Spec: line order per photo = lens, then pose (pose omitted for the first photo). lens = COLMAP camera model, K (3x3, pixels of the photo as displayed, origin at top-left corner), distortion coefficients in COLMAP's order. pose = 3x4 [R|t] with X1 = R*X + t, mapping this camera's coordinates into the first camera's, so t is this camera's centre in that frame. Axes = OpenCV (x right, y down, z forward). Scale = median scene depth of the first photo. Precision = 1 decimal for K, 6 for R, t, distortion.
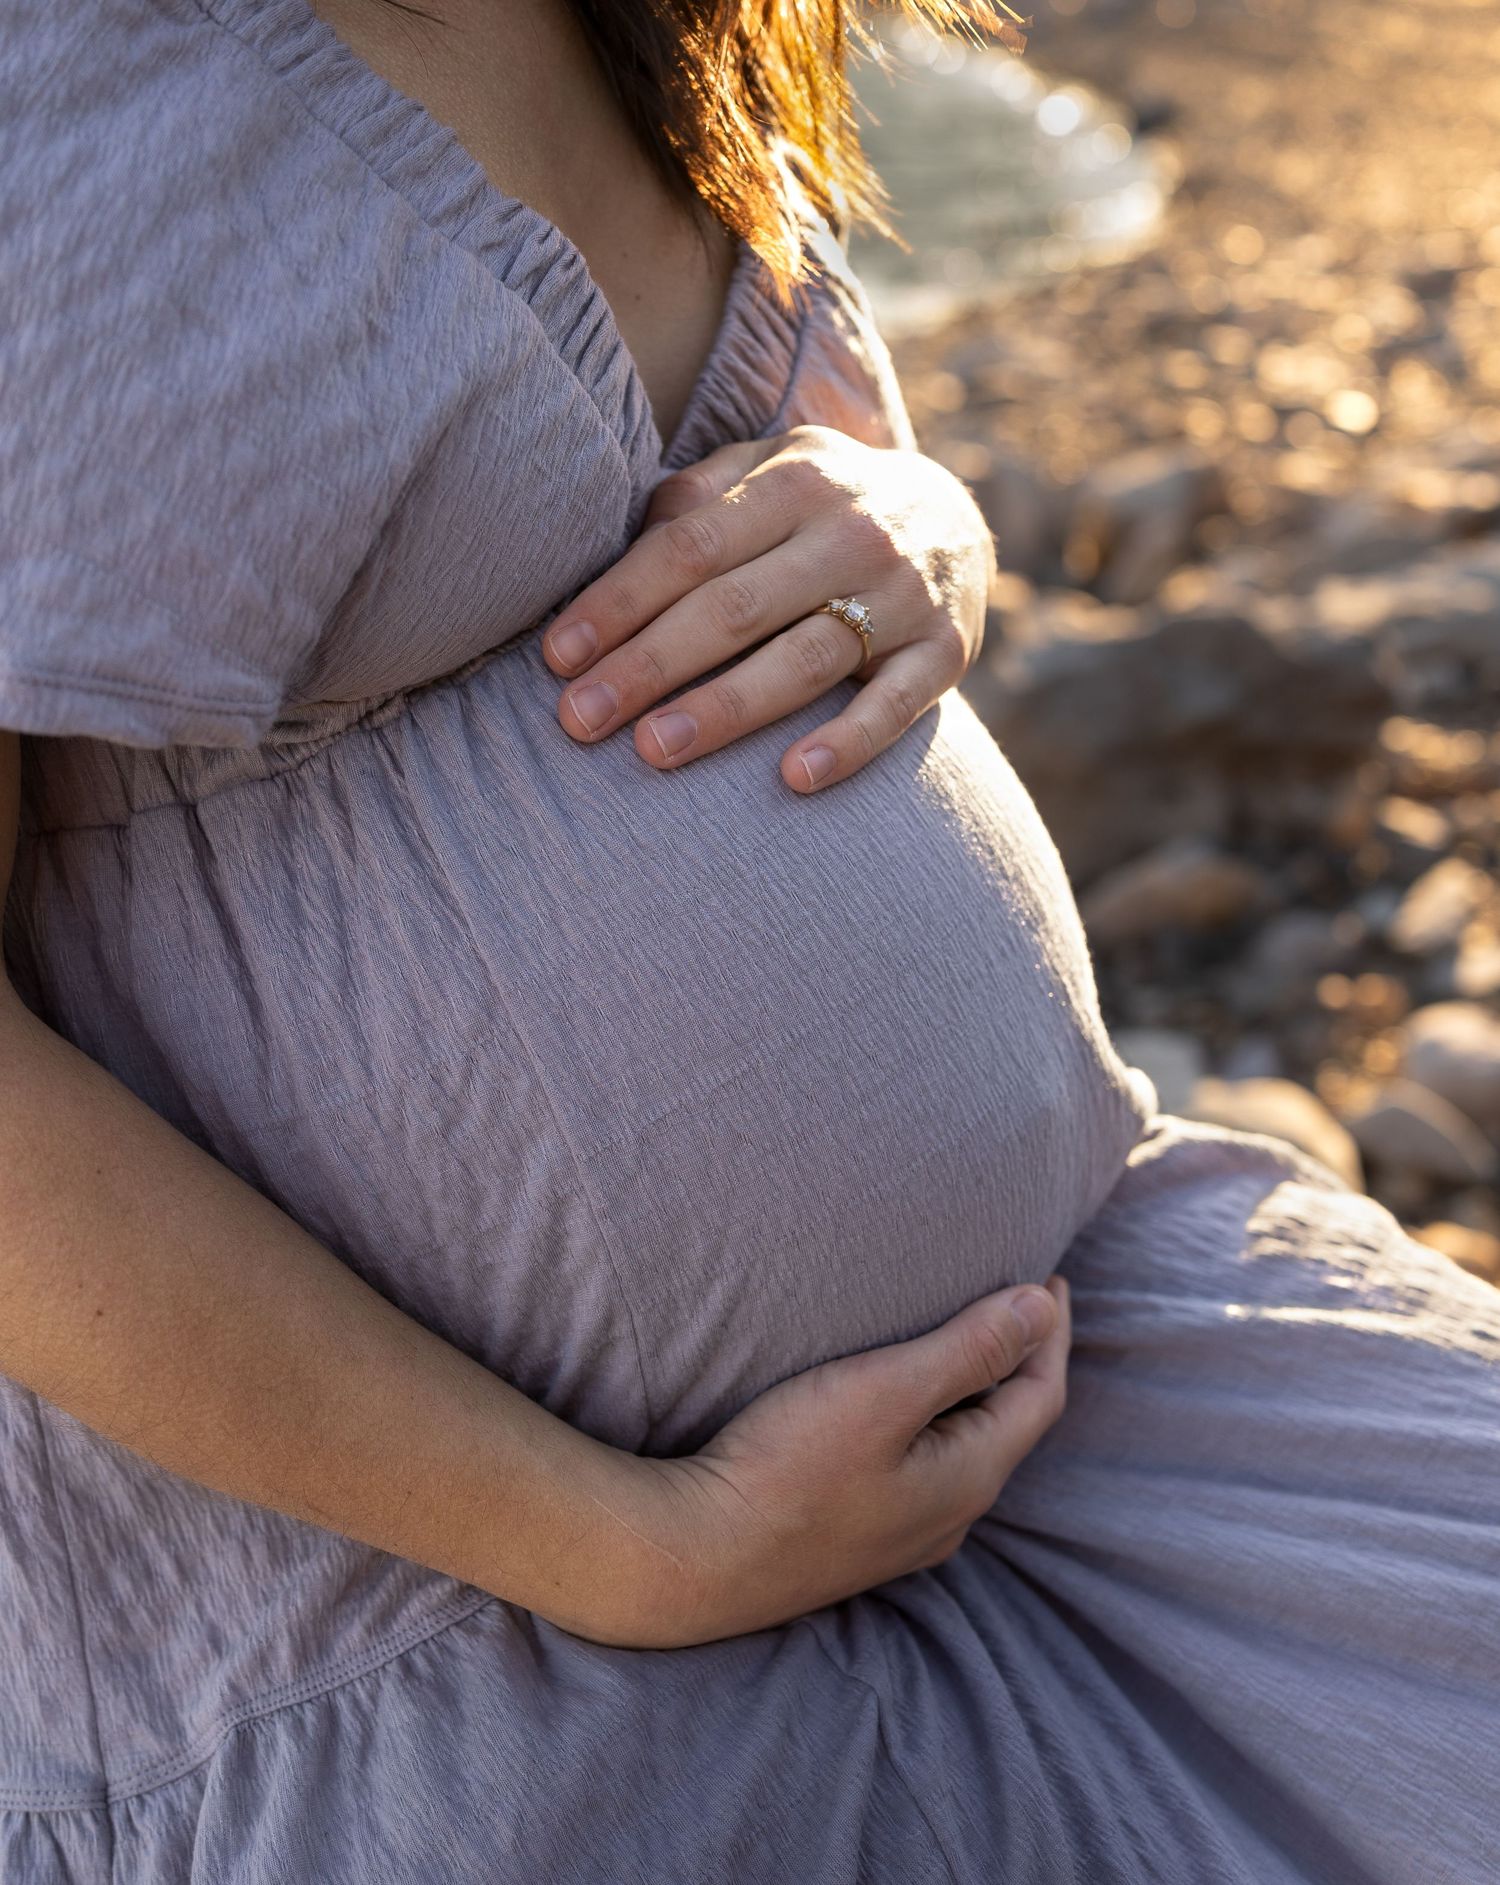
lens RADIAL K [[1960.3, 0, 750.0], [0, 1960.3, 942.5], [0, 0, 1]] dist [-0.017024, -0.008841]
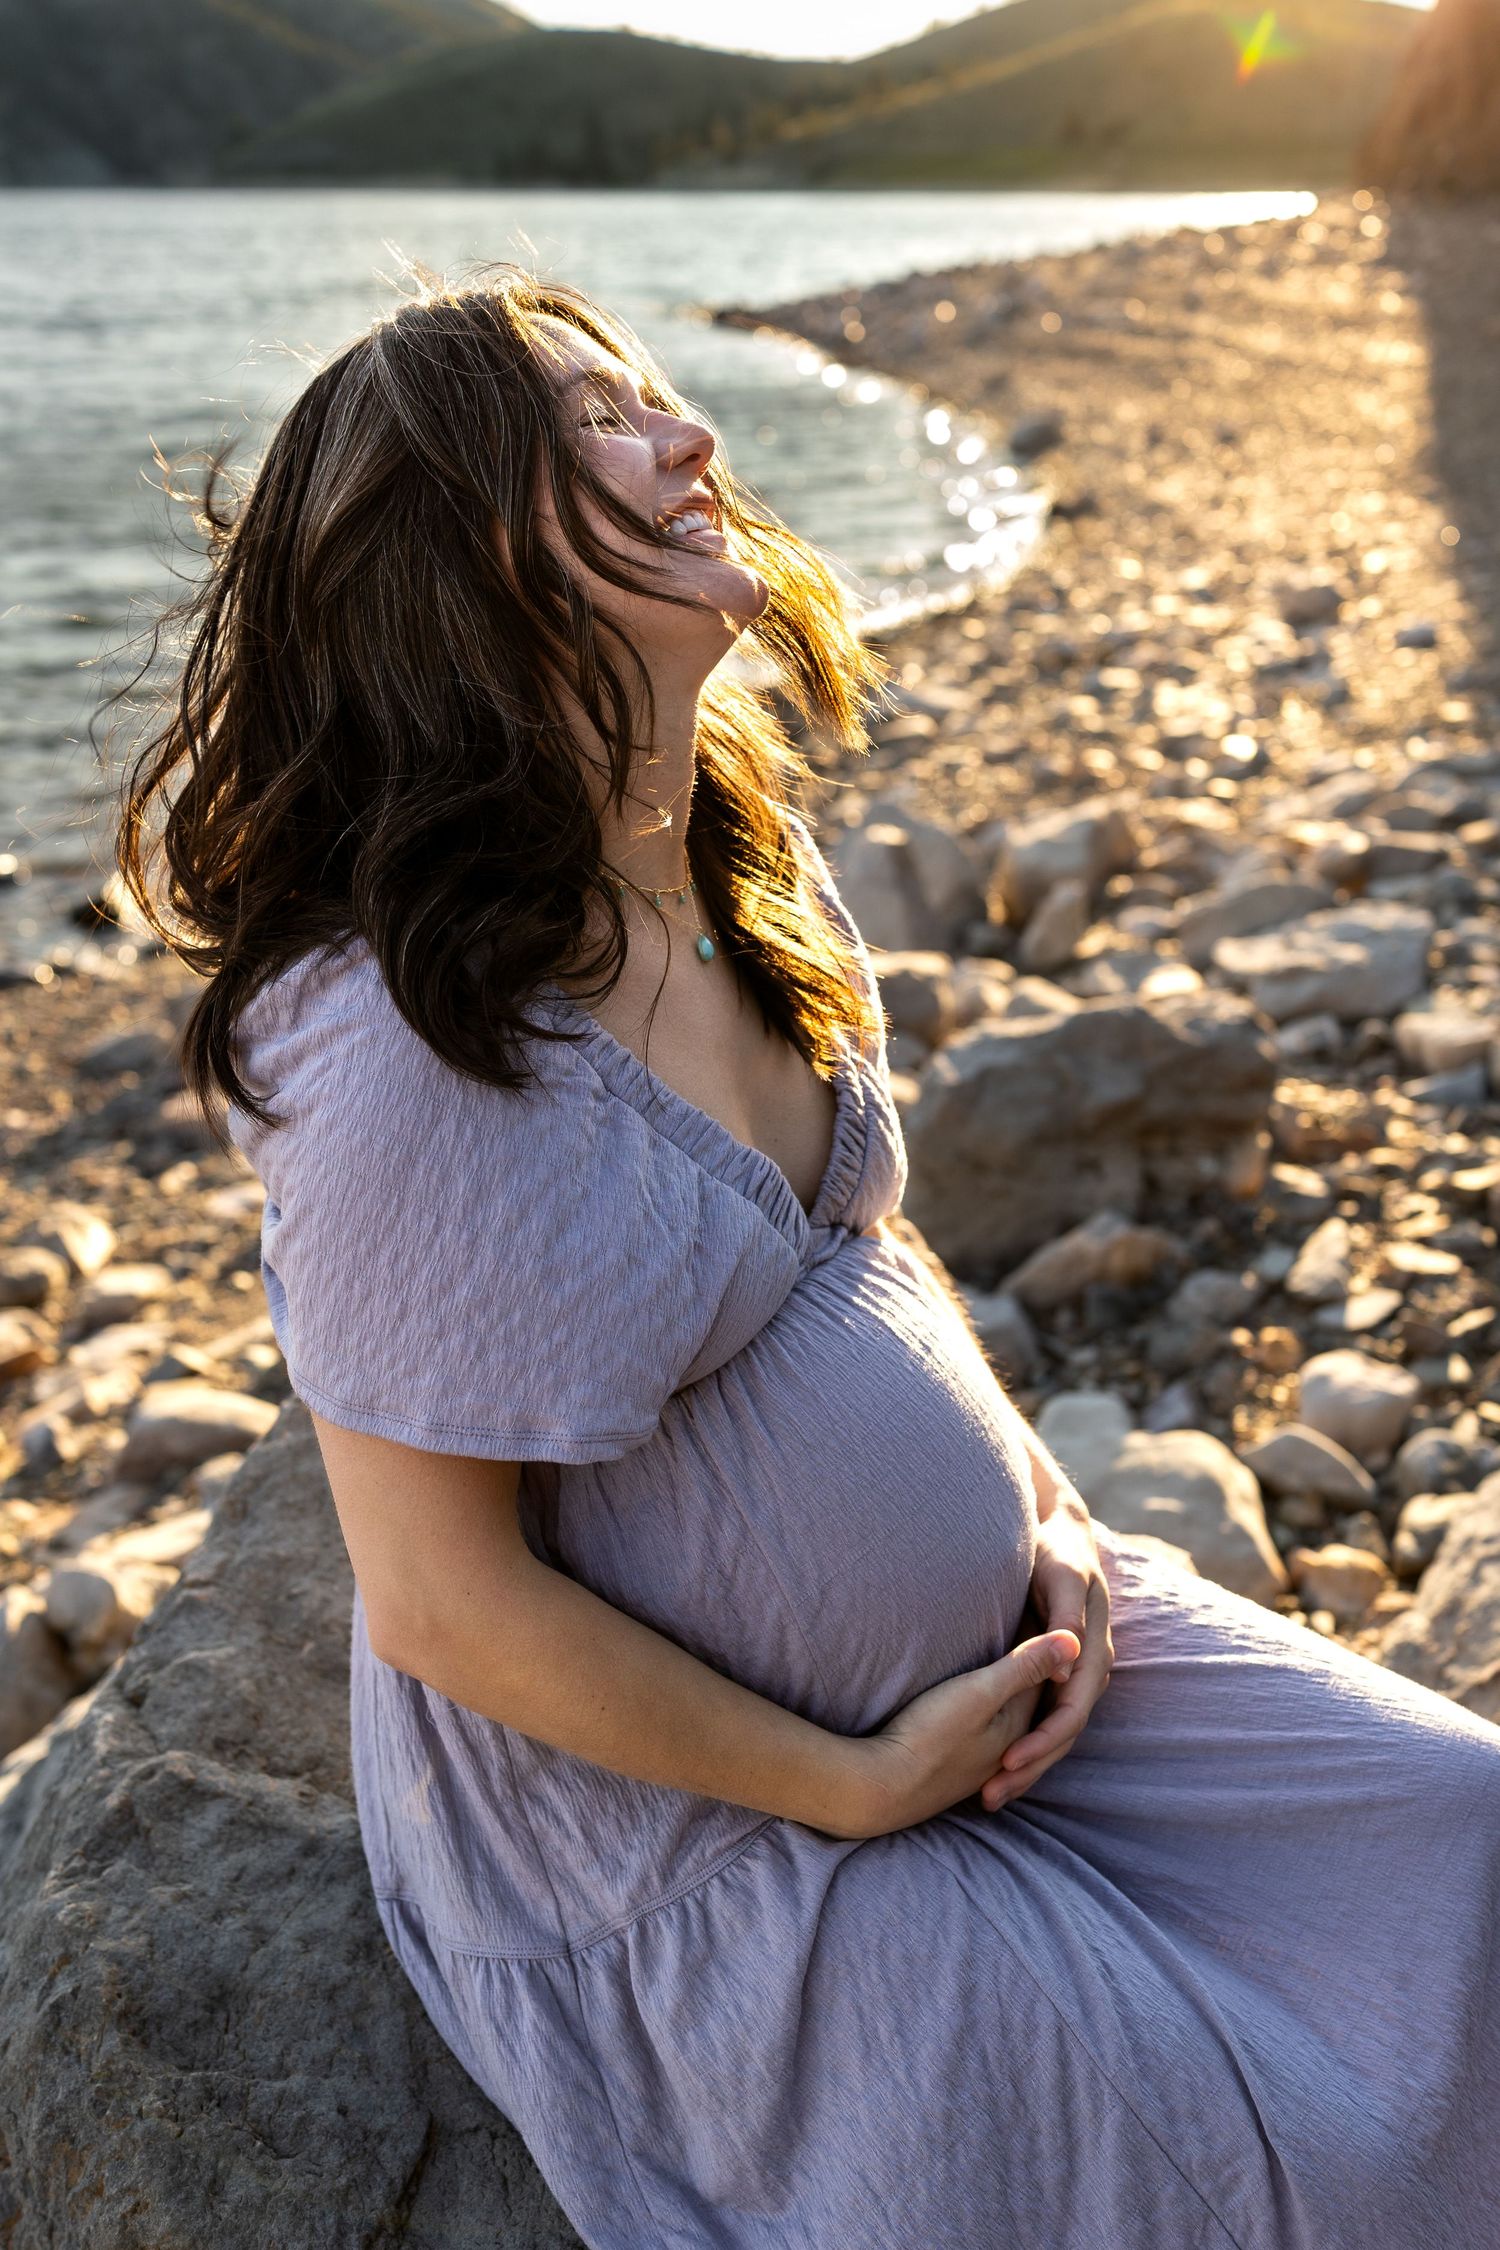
lens RADIAL K [[2269.2, 0, 750.0], [0, 2269.2, 1125.0], [0, 0, 1]] dist [0.007338, -0.001959]
pose [[0.996649, -0.062357, 0.052929, -0.054735], [0.063970, 0.997520, -0.029356, -0.077716], [-0.050967, 0.032644, 0.998167, -0.330373]]
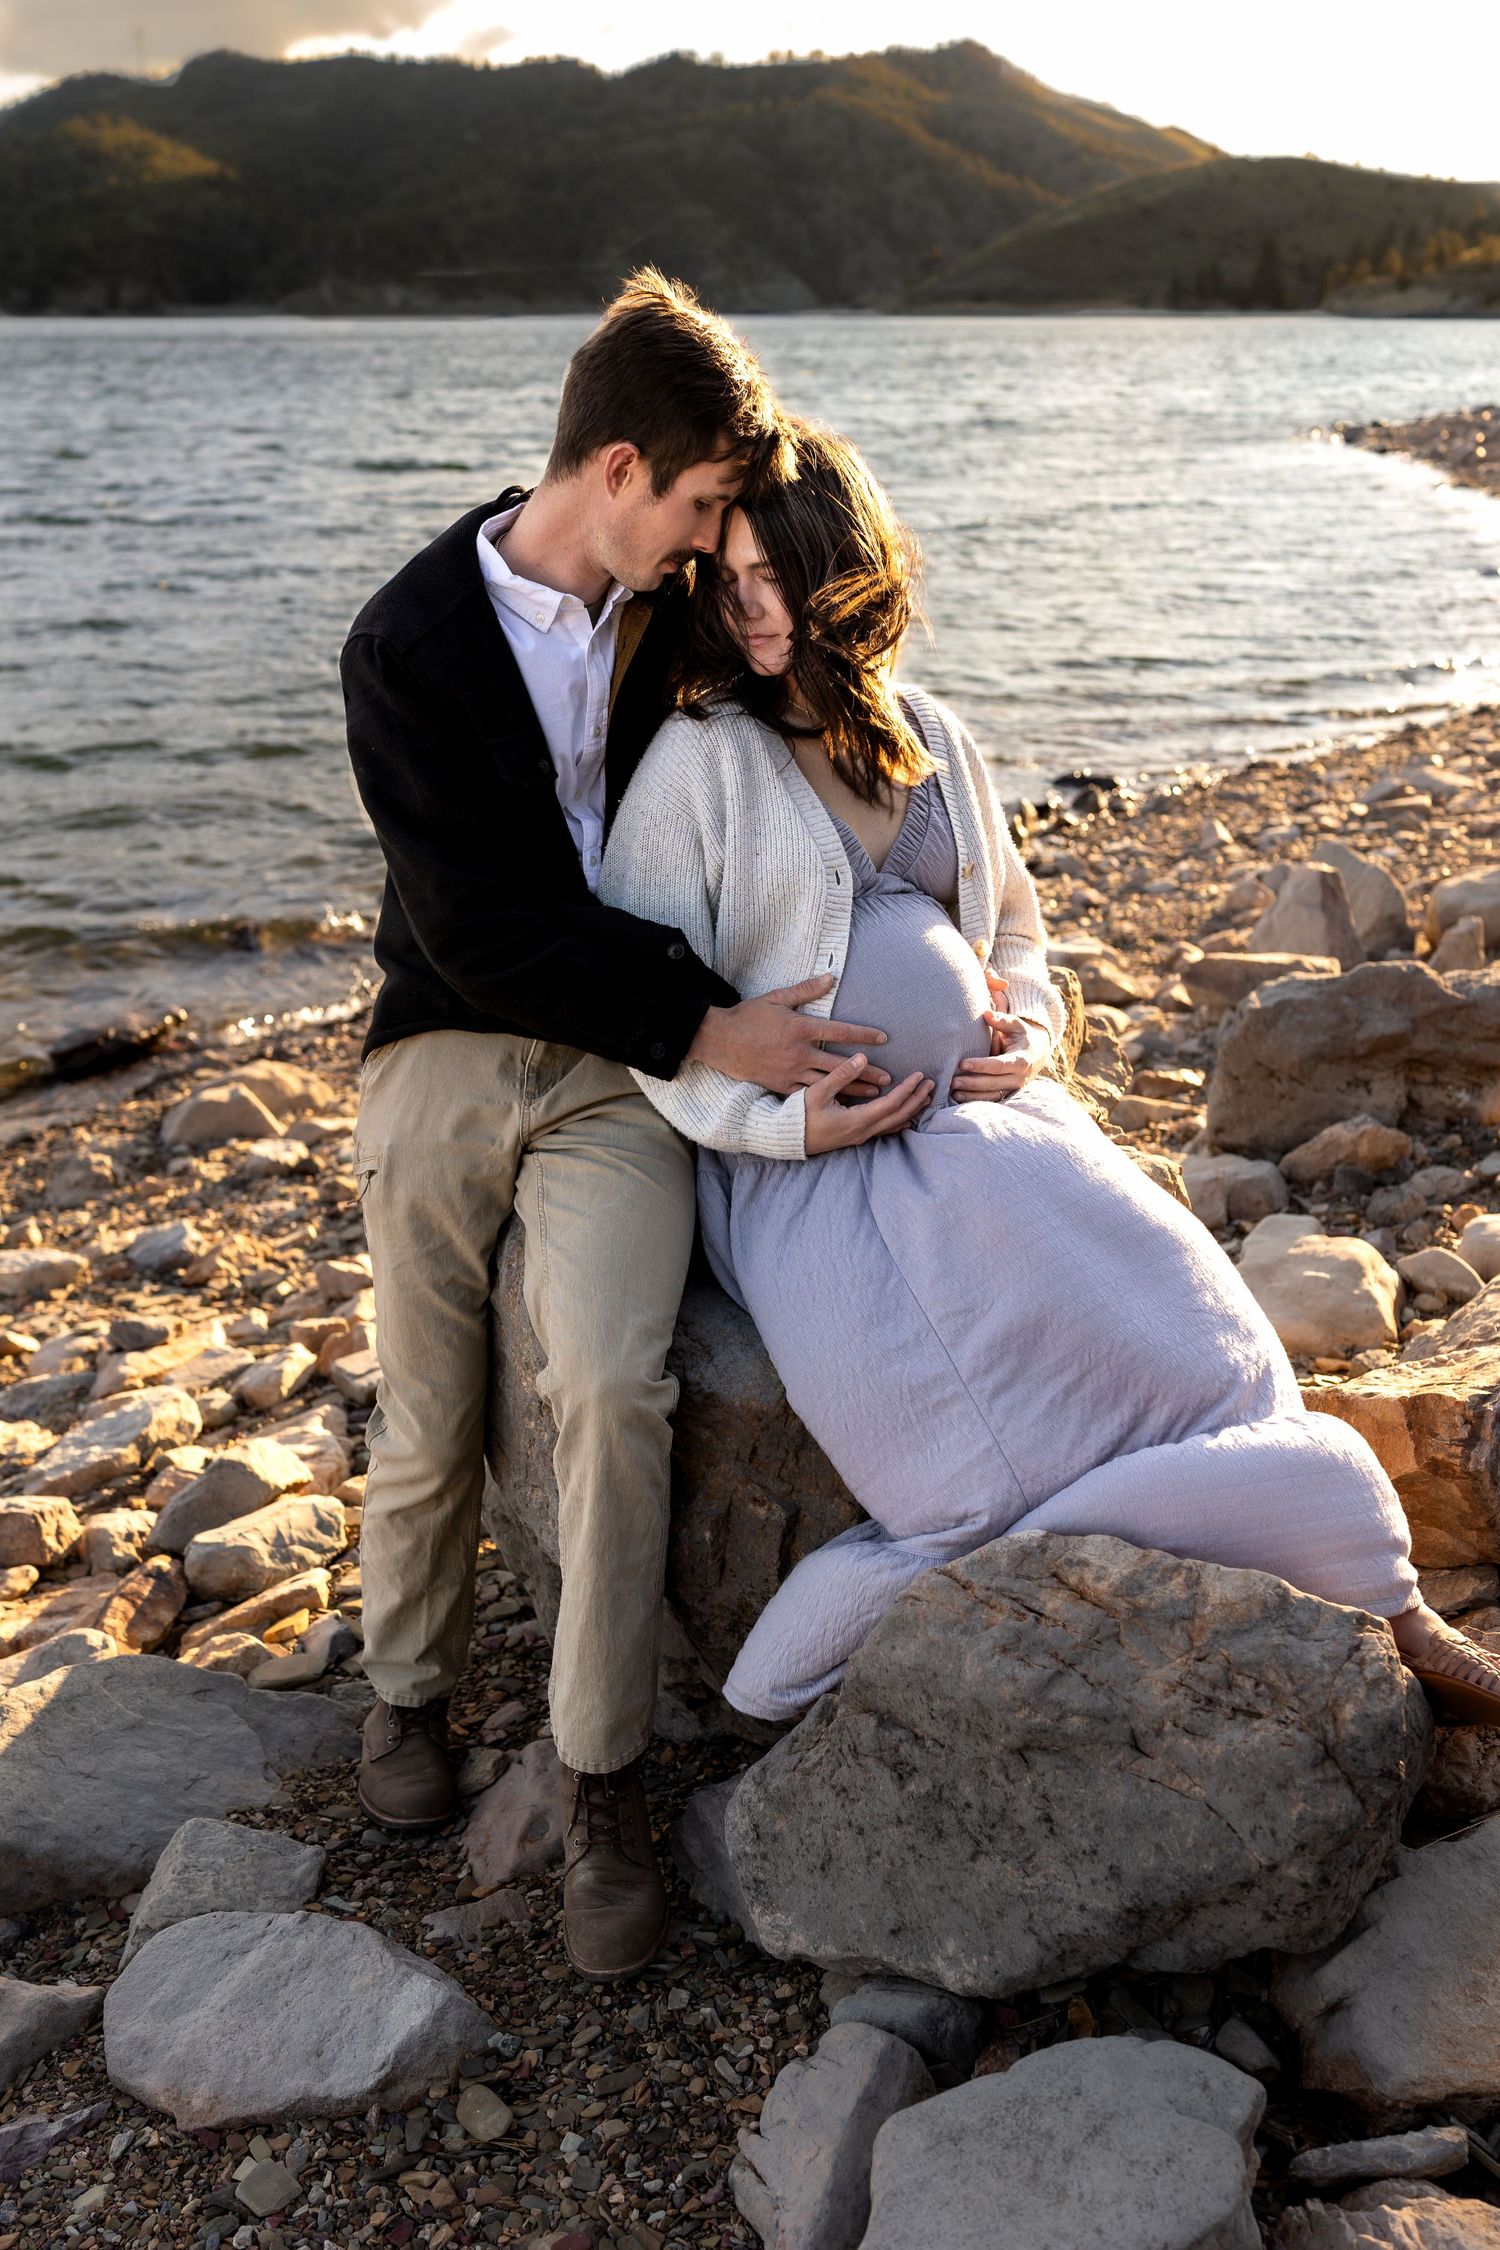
lens RADIAL K [[2269.2, 0, 750.0], [0, 2269.2, 1125.0], [0, 0, 1]] dist [0.007338, -0.001959]
pose [[0.976371, 0.035651, -0.213141, 0.133860], [-0.052723, 0.995792, -0.074955, 0.114889], [0.209571, 0.084422, 0.974142, -0.828716]]
